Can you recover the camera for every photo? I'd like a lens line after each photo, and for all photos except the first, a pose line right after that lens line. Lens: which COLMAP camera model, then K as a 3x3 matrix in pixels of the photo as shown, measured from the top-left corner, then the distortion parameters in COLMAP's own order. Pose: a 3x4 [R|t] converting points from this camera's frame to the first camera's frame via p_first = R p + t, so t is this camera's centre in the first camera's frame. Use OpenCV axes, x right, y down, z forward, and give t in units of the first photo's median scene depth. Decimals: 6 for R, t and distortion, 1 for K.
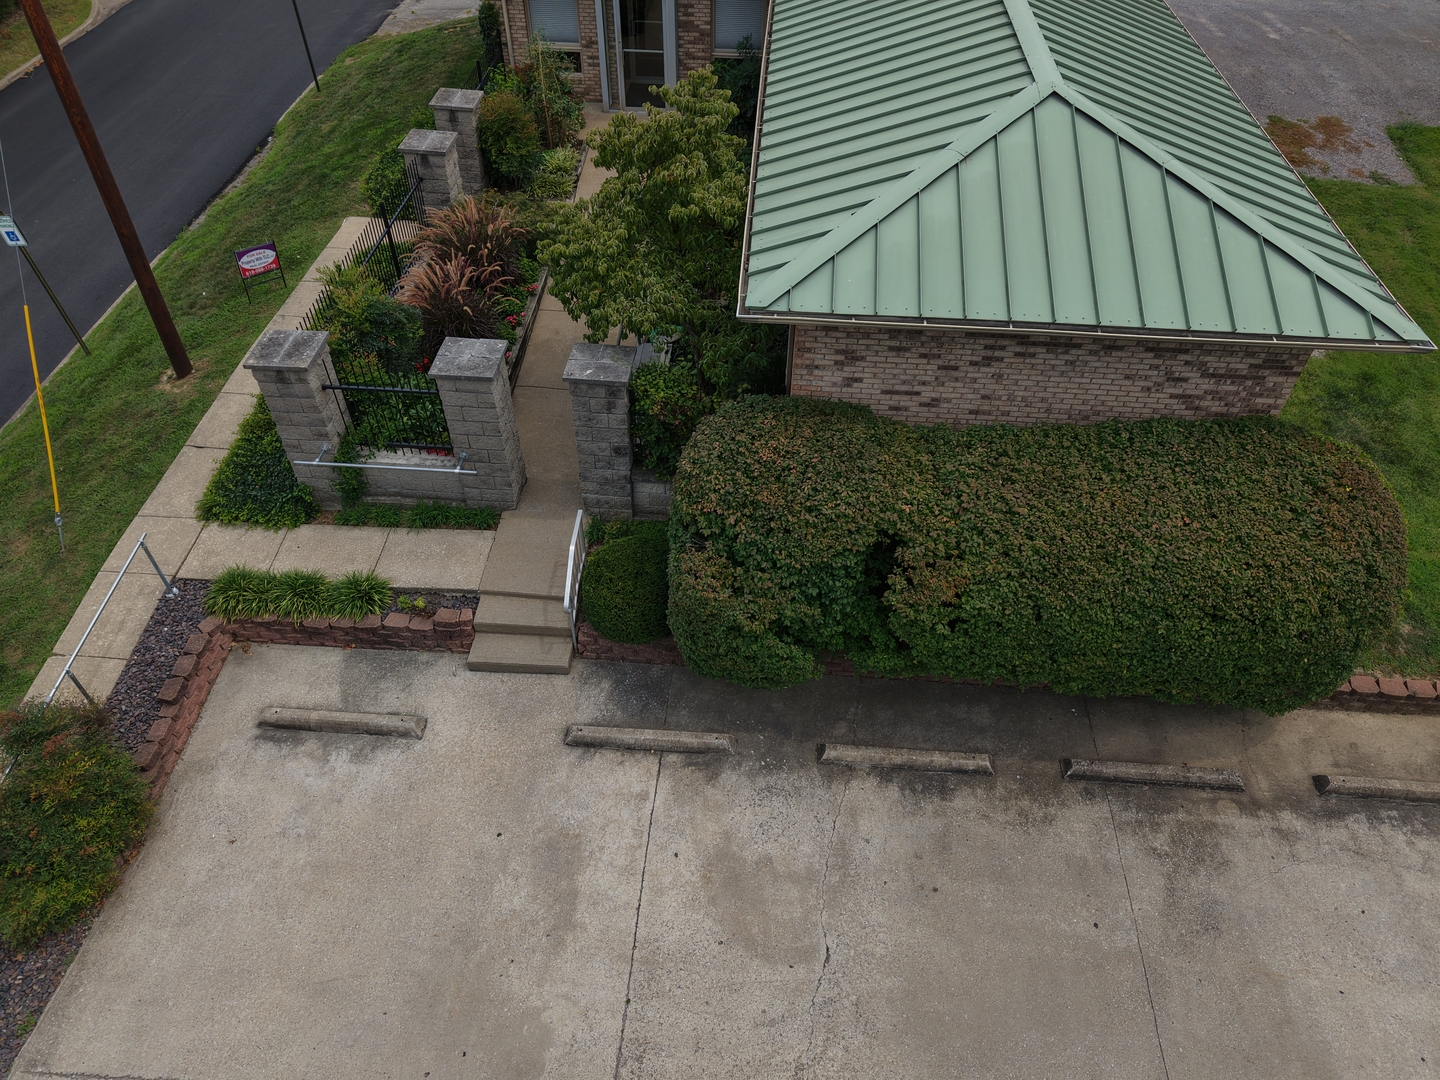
lens RADIAL K [[963.2, 0, 716.1], [0, 963.2, 542.2], [0, 0, 1]] dist [0.027816, -0.026821]
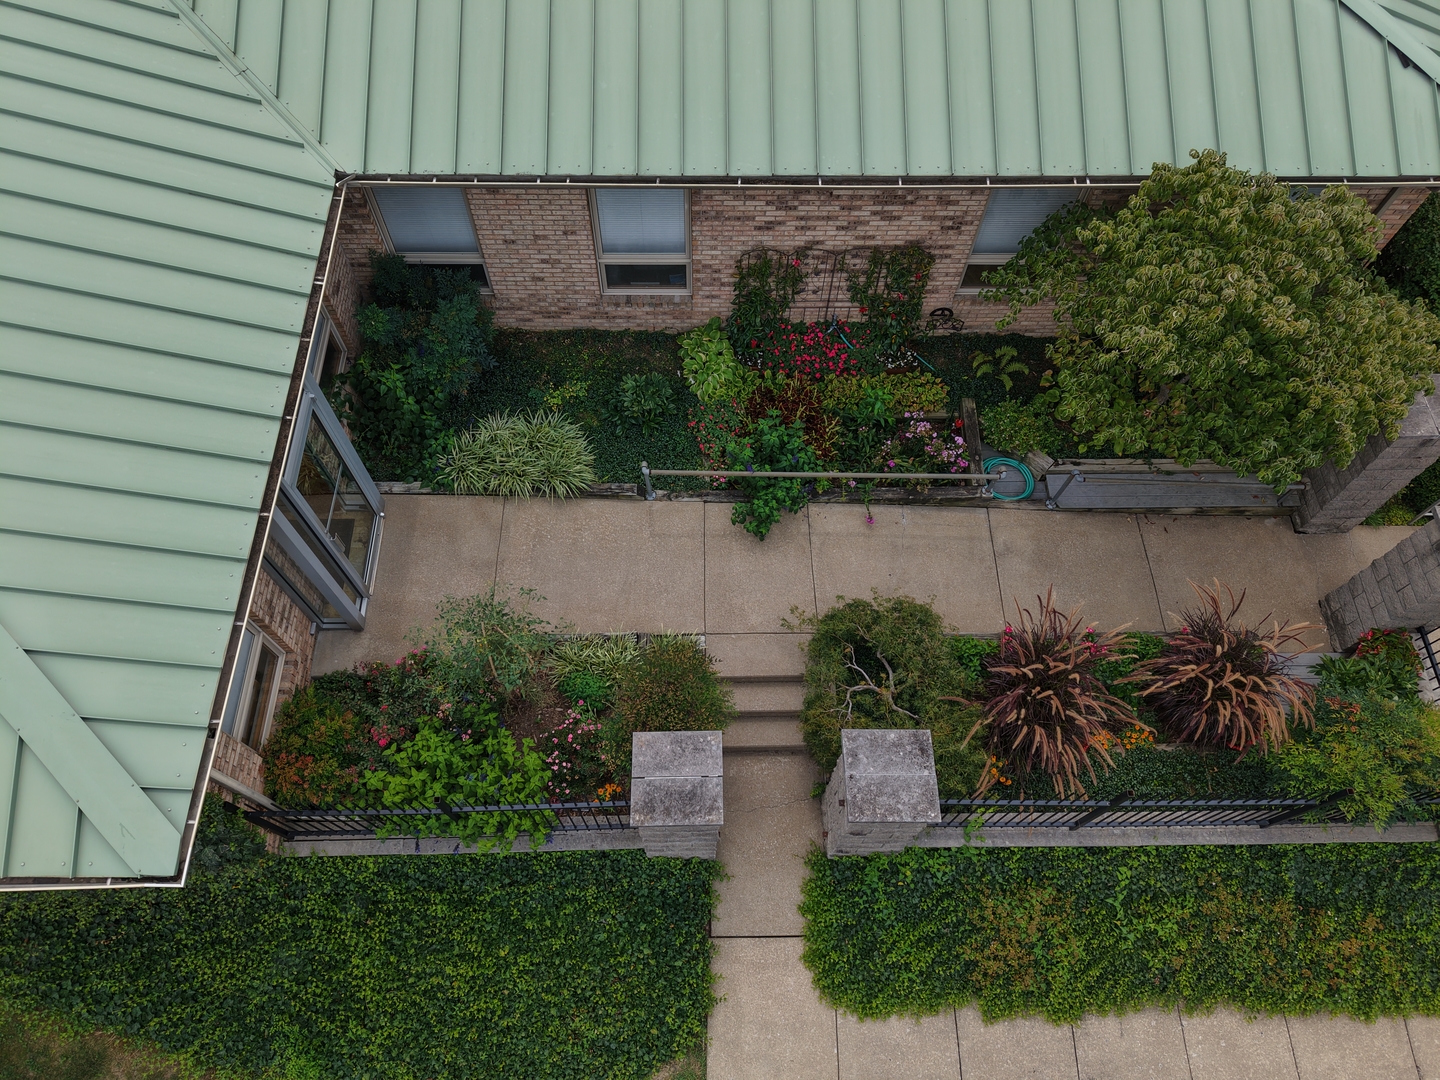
lens RADIAL K [[963.2, 0, 715.0], [0, 963.2, 543.6], [0, 0, 1]] dist [0.027816, -0.026821]
pose [[-0.087255, -0.890026, 0.447482, -0.550910], [0.701372, 0.264107, 0.662061, -1.147889], [-0.707435, 0.371619, 0.601195, 0.958913]]
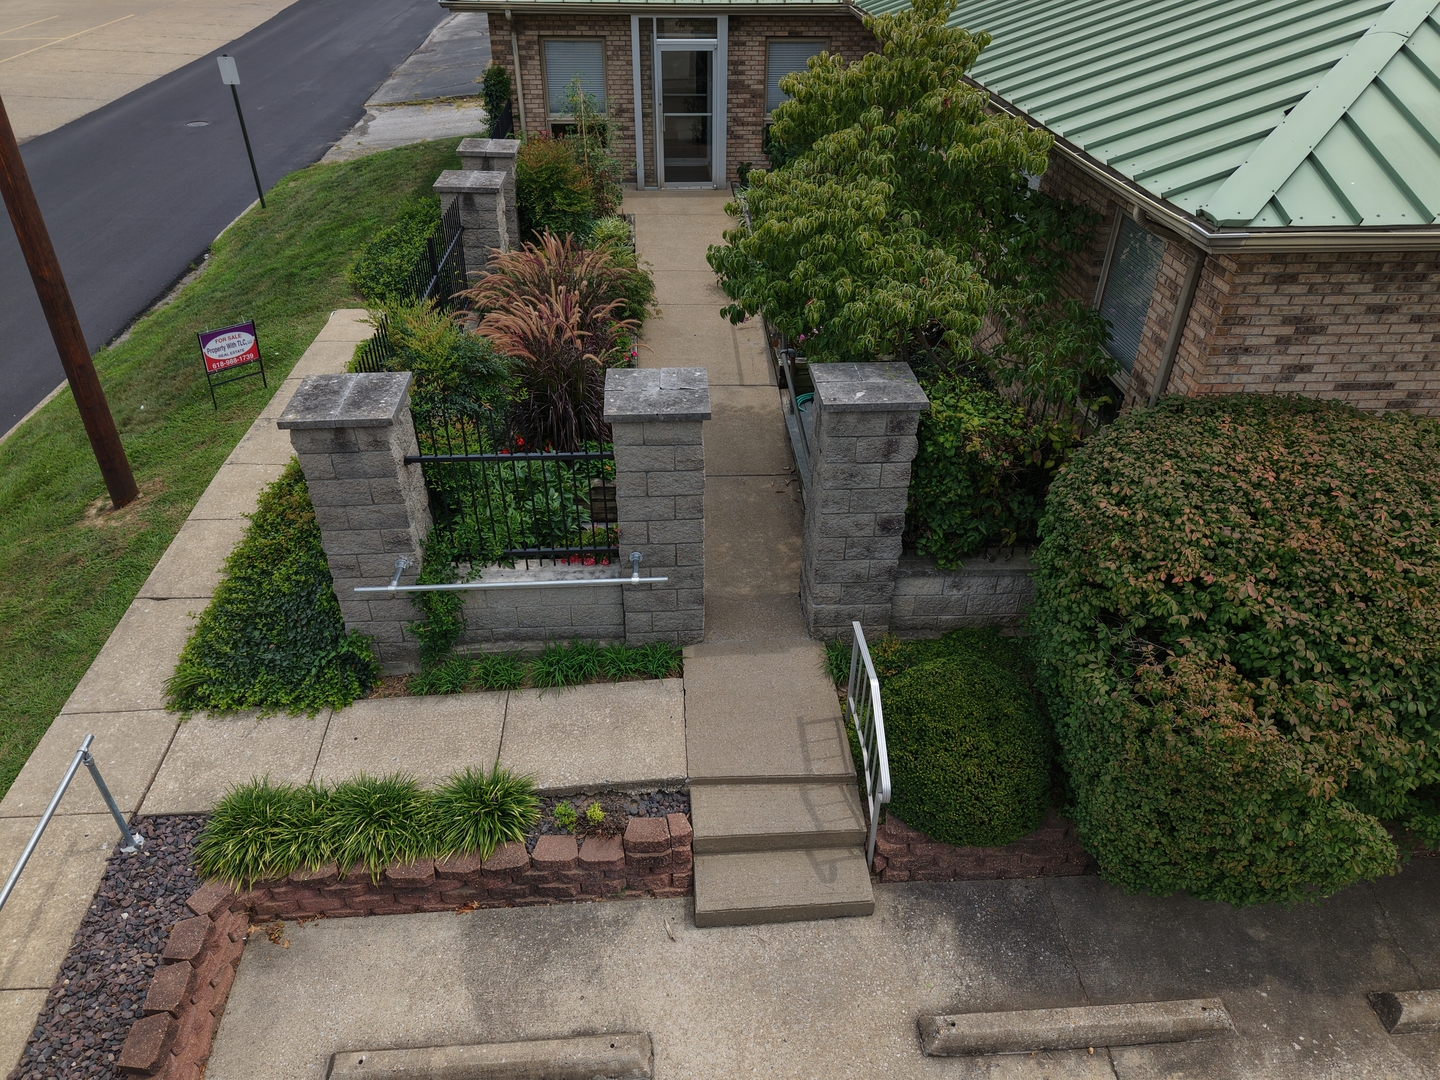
lens RADIAL K [[963.2, 0, 714.7], [0, 963.2, 541.7], [0, 0, 1]] dist [0.027816, -0.026821]
pose [[0.990513, -0.078626, 0.112704, -0.291973], [0.098263, 0.978579, -0.180909, 0.016889], [-0.096066, 0.190267, 0.977021, 0.411259]]
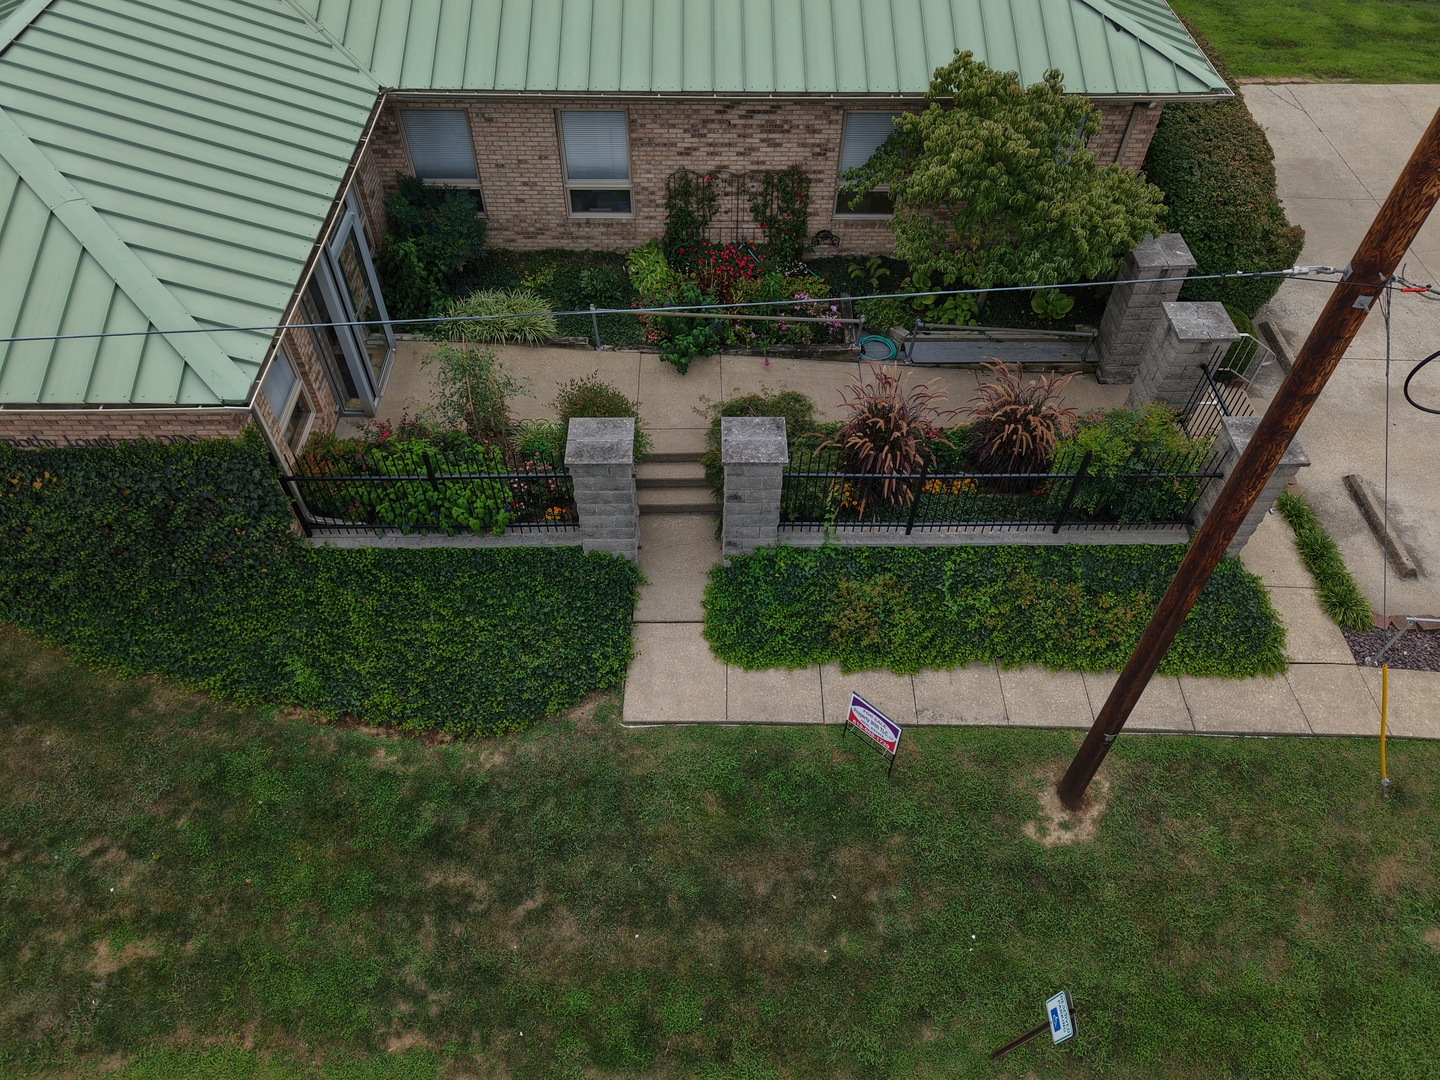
lens RADIAL K [[963.2, 0, 714.4], [0, 963.2, 545.1], [0, 0, 1]] dist [0.027816, -0.026821]
pose [[-0.087452, -0.776377, 0.624172, -1.071984], [0.702282, 0.396331, 0.591373, -1.106851], [-0.706507, 0.490062, 0.510576, 0.941331]]
